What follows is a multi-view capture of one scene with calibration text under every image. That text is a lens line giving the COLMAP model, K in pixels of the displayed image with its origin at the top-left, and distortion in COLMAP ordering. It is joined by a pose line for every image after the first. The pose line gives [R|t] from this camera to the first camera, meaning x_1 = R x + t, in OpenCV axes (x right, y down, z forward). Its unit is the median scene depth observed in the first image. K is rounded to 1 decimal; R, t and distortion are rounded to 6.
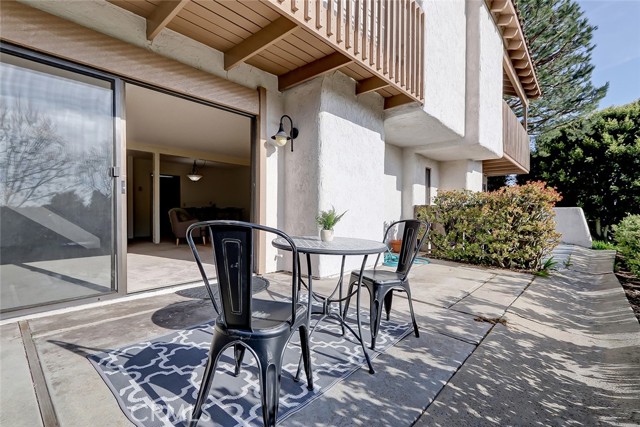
lens RADIAL K [[294.7, 0, 320.0], [0, 294.7, 213.5], [0, 0, 1]] dist [0.010552, -0.000117]
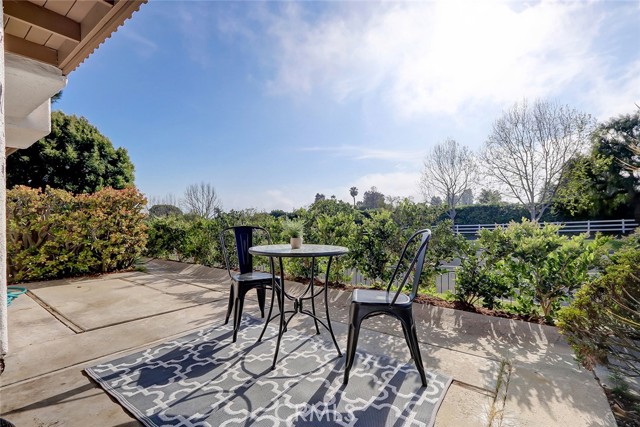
lens RADIAL K [[294.7, 0, 320.0], [0, 294.7, 213.5], [0, 0, 1]] dist [0.010552, -0.000117]
pose [[-0.081868, -0.015185, 0.996528, -1.178424], [0.008075, 0.999841, 0.015899, -0.060020], [-0.996610, 0.009348, -0.081732, 1.057135]]
